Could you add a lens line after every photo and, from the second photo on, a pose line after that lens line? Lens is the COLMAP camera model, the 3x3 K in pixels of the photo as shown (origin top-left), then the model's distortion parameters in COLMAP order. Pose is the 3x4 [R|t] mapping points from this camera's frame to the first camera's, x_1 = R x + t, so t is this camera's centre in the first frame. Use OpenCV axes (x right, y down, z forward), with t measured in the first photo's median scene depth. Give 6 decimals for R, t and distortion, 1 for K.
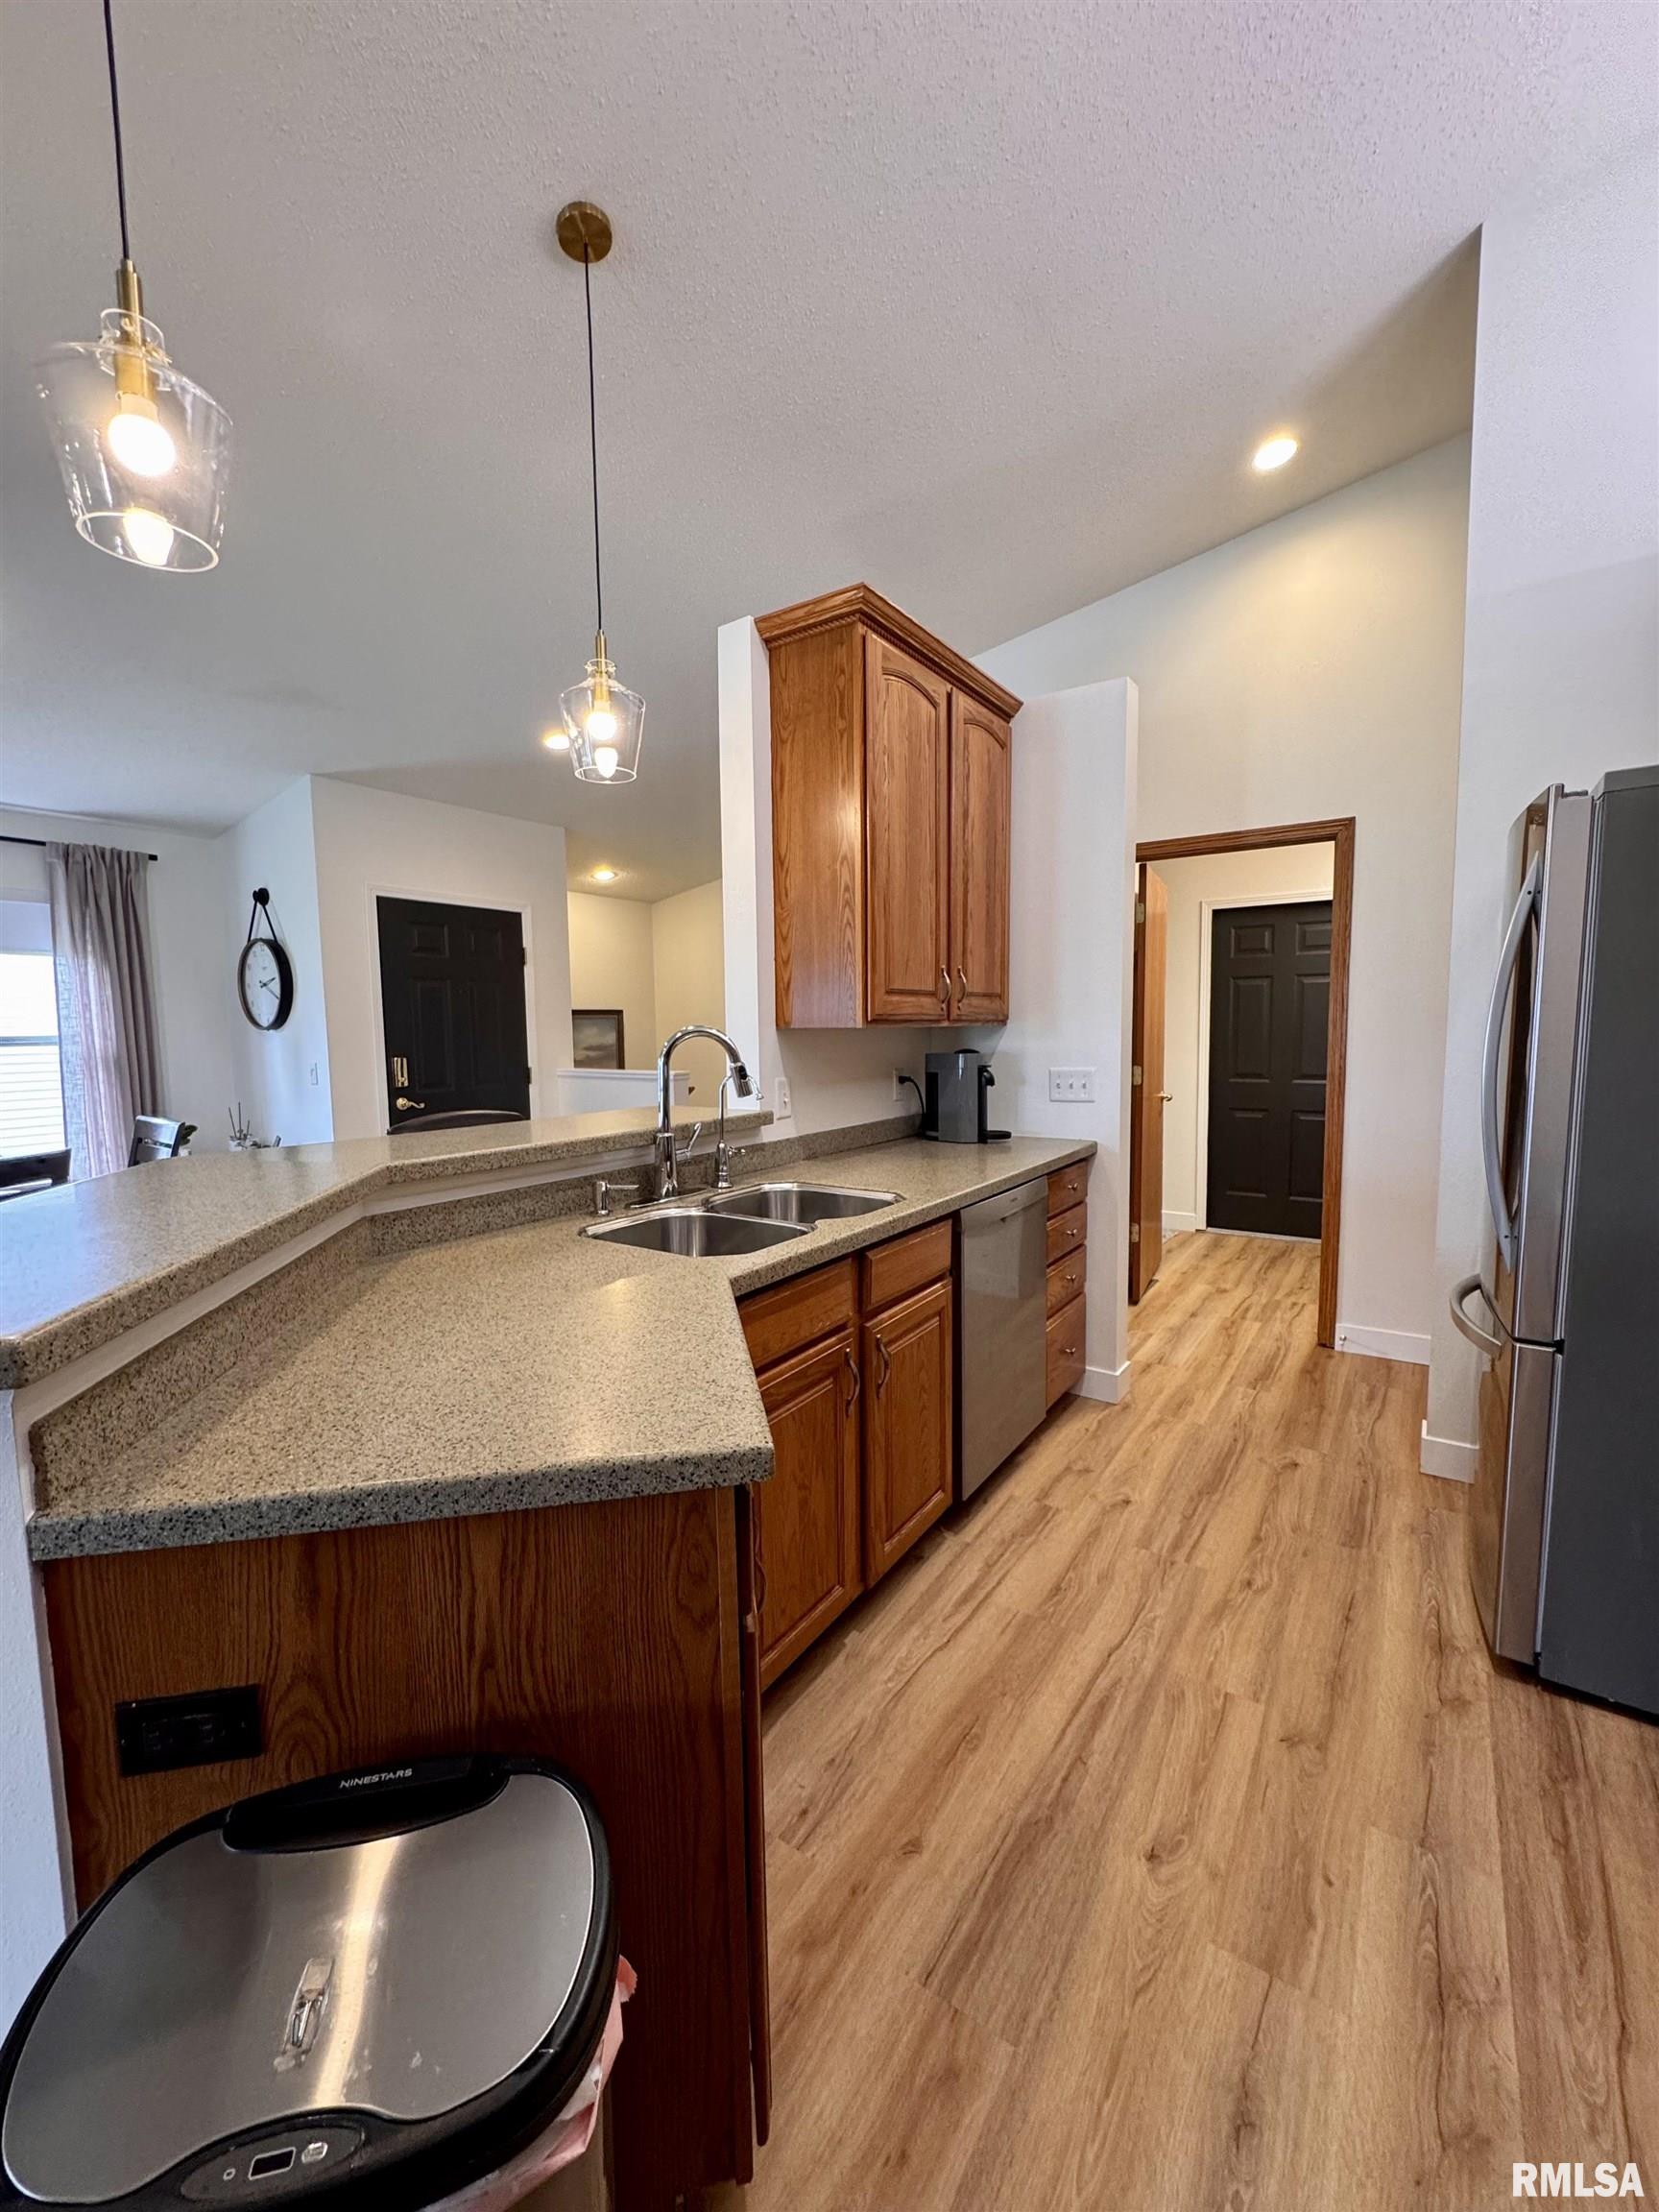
lens RADIAL K [[885.8, 0, 830.7], [0, 885.8, 1104.6], [0, 0, 1]] dist [-0.004649, 0.000830]
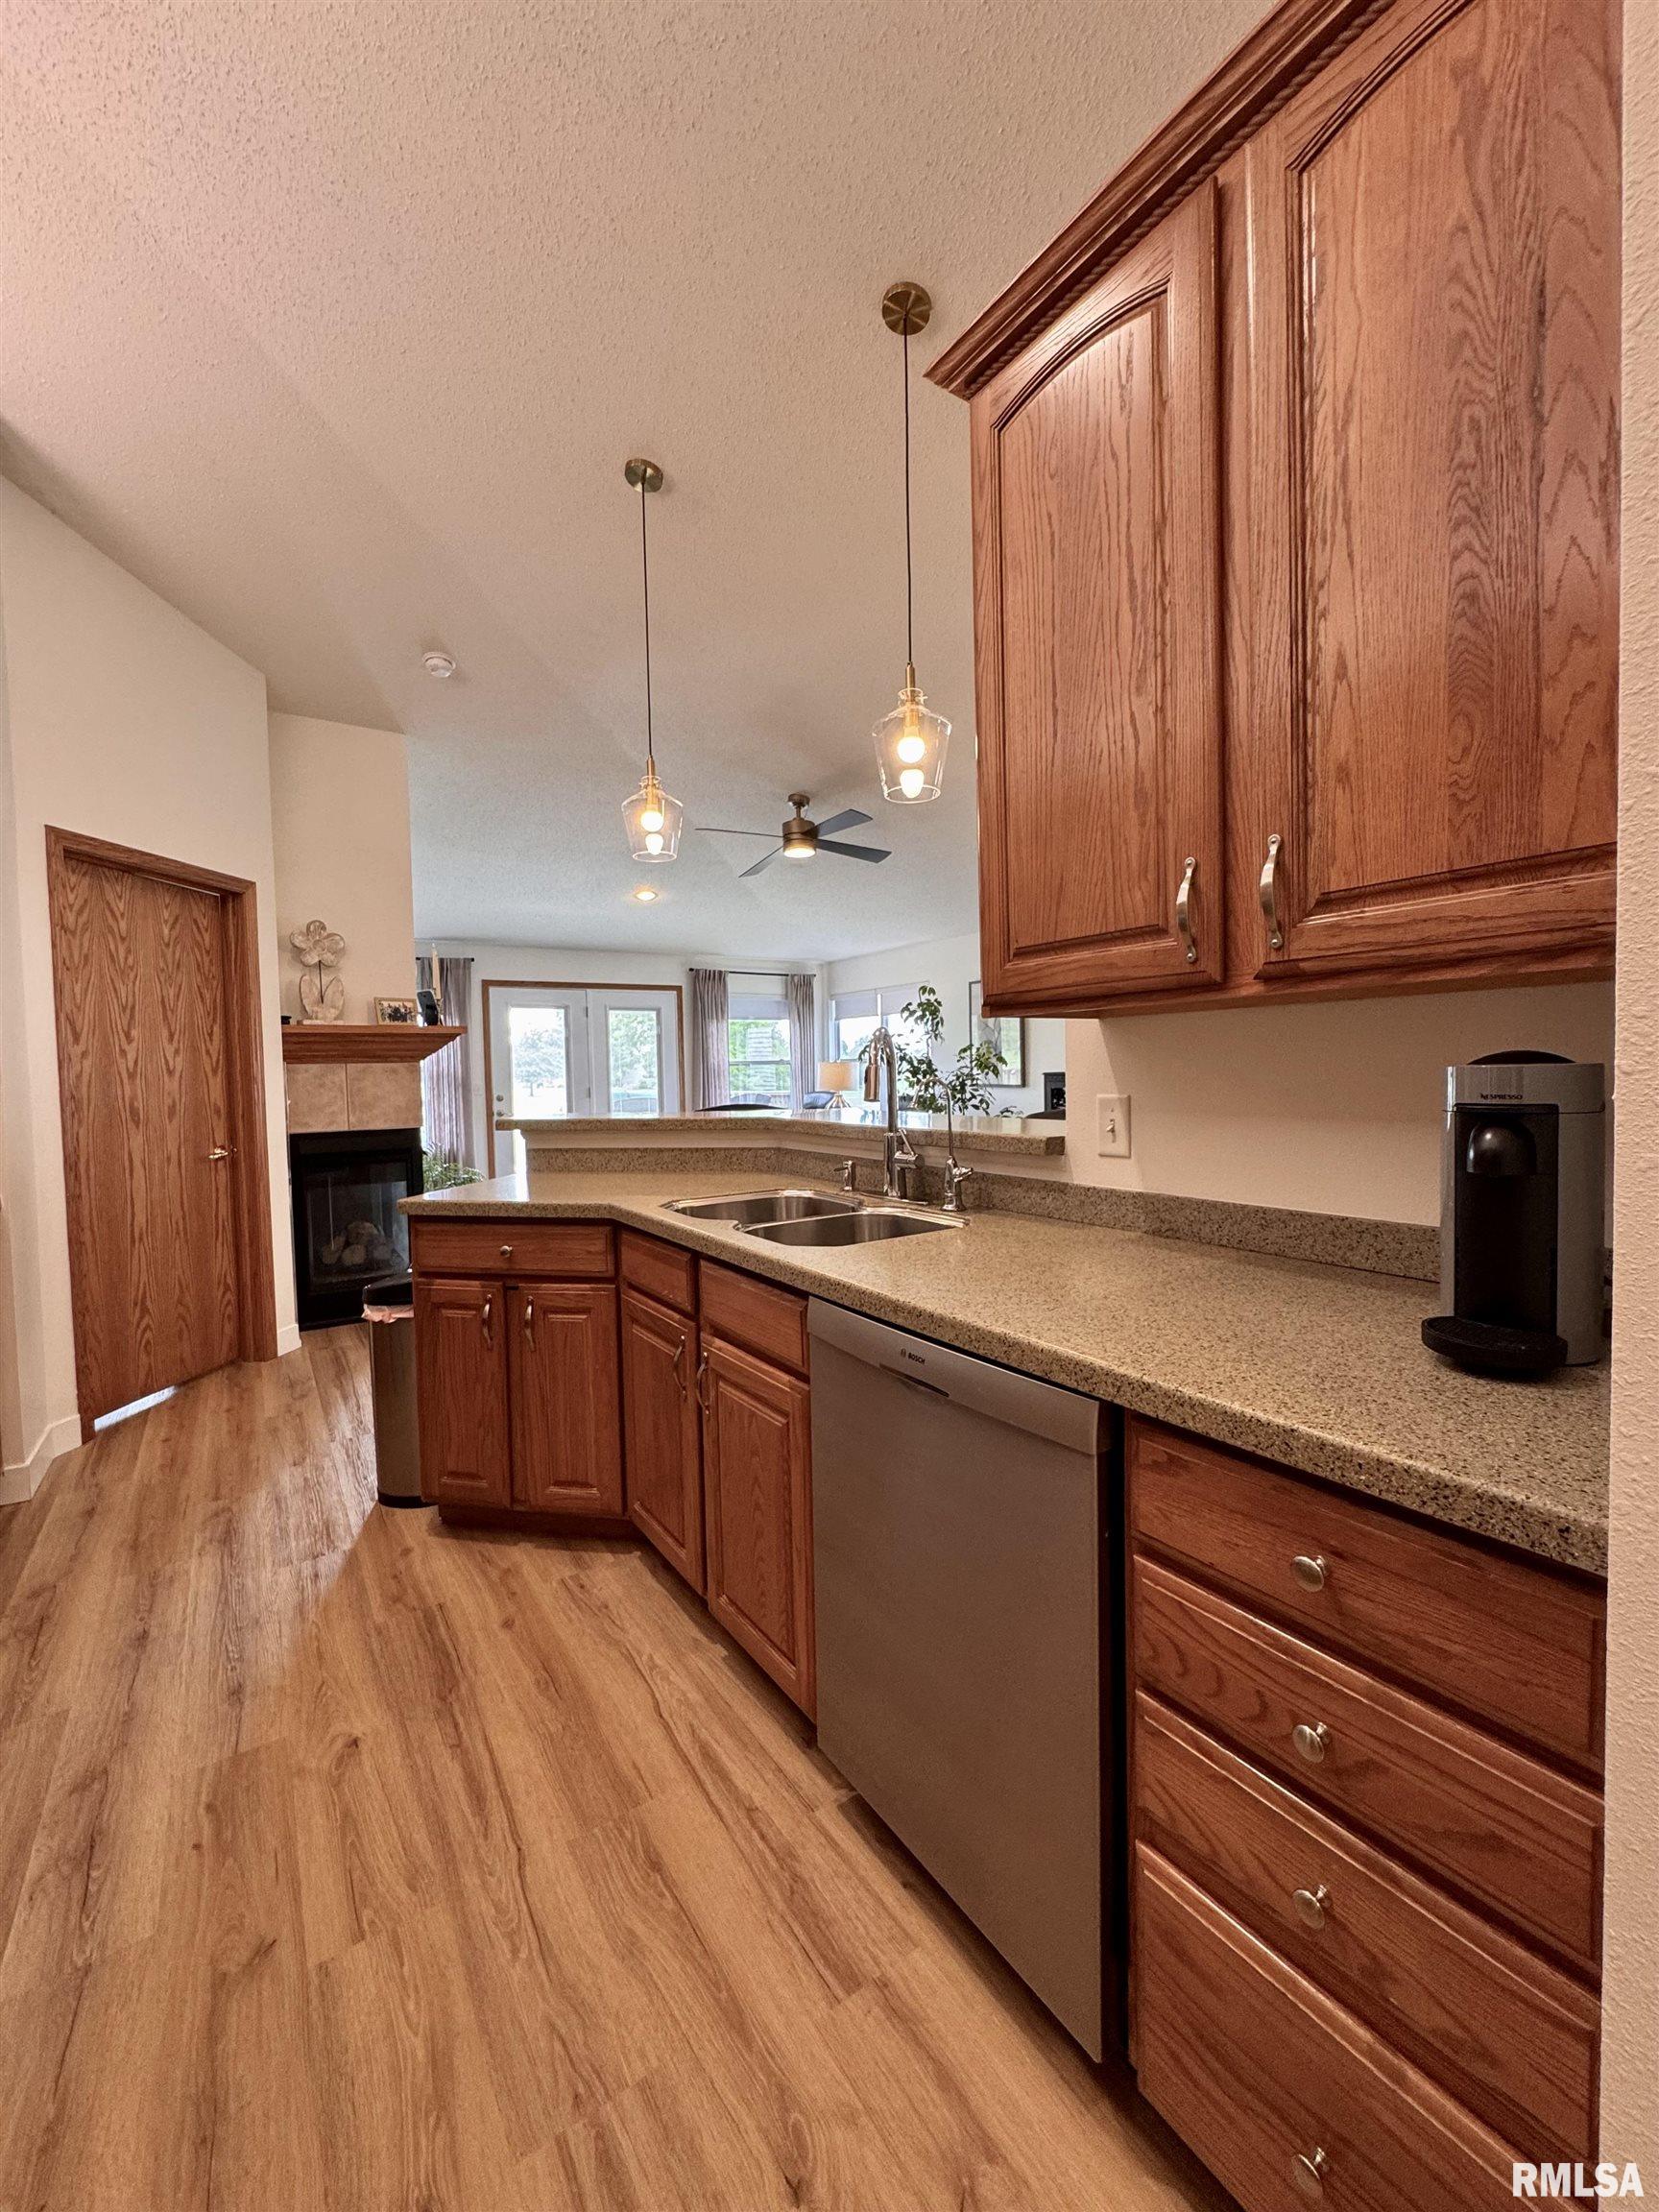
lens RADIAL K [[885.8, 0, 831.0], [0, 885.8, 1104.7], [0, 0, 1]] dist [-0.004649, 0.000830]
pose [[-0.374702, 0.060129, -0.925193, 0.722891], [-0.054980, 0.994698, 0.086913, -0.078403], [0.925514, 0.083433, -0.369410, 1.213817]]
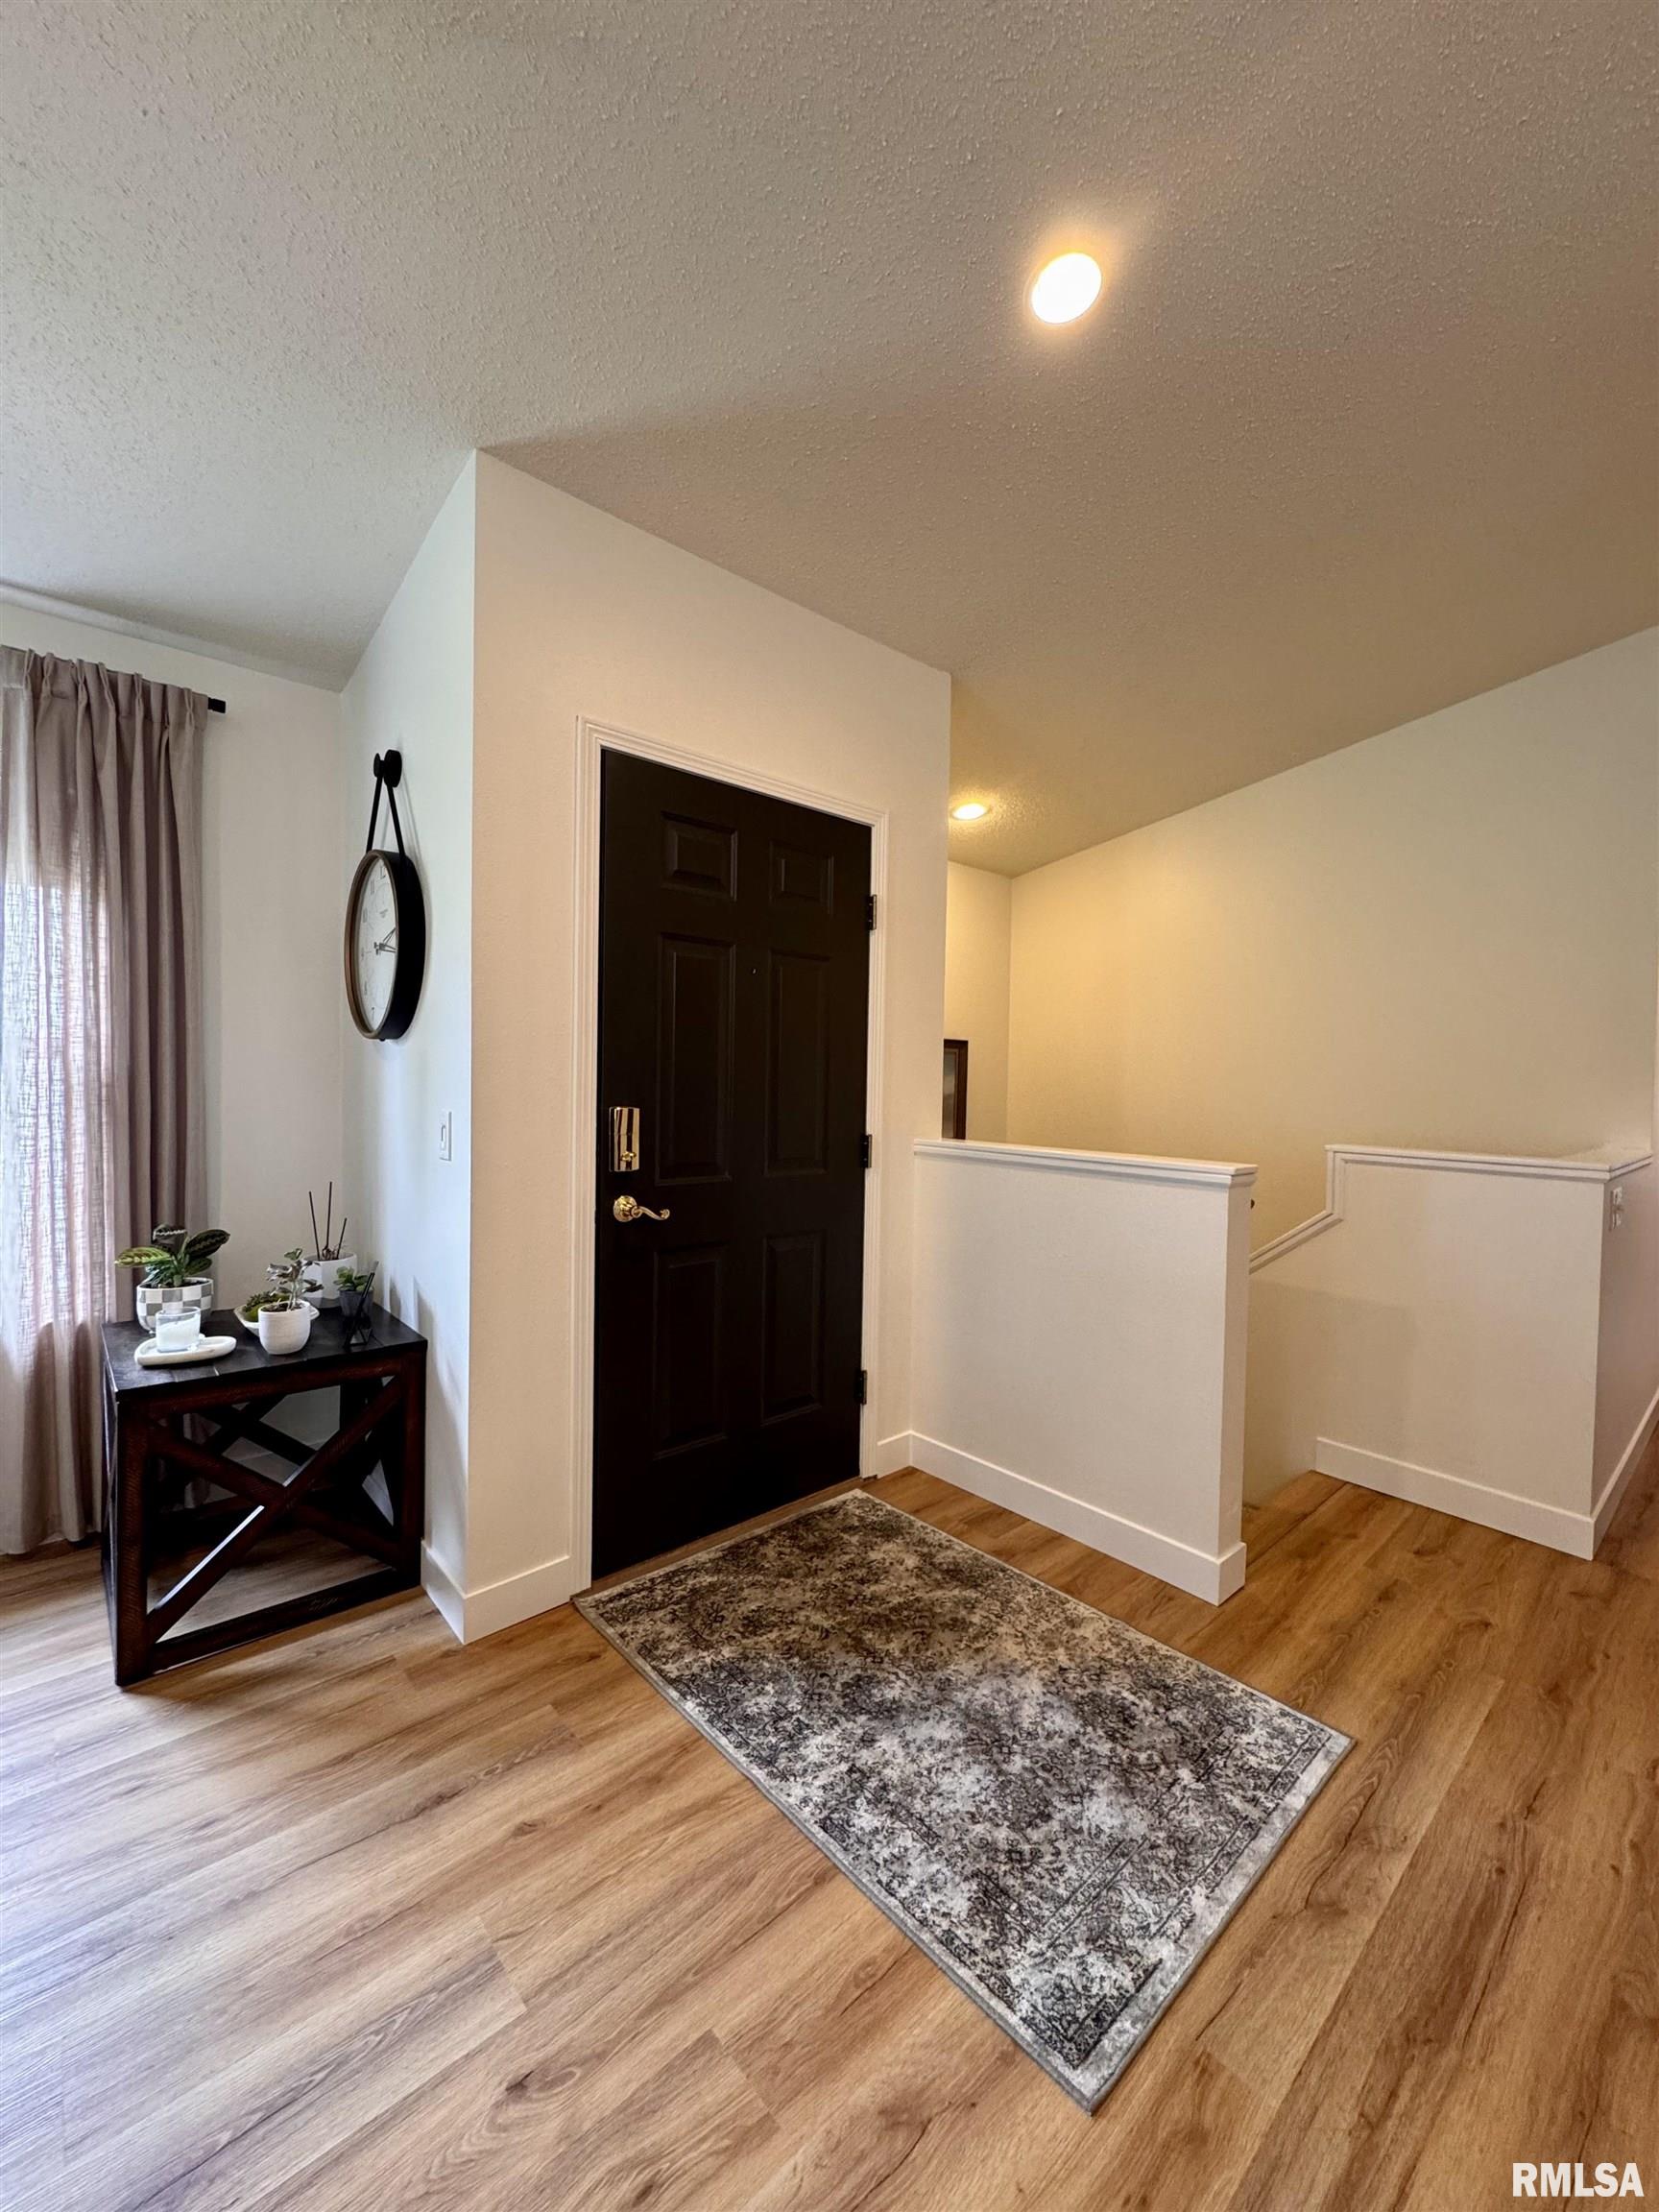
lens RADIAL K [[885.8, 0, 828.6], [0, 885.8, 1105.0], [0, 0, 1]] dist [-0.004649, 0.000830]
pose [[0.969425, 0.037428, -0.242517, -0.590220], [-0.052398, 0.997079, -0.055576, -0.073204], [0.239728, 0.066584, 0.968554, 1.249102]]
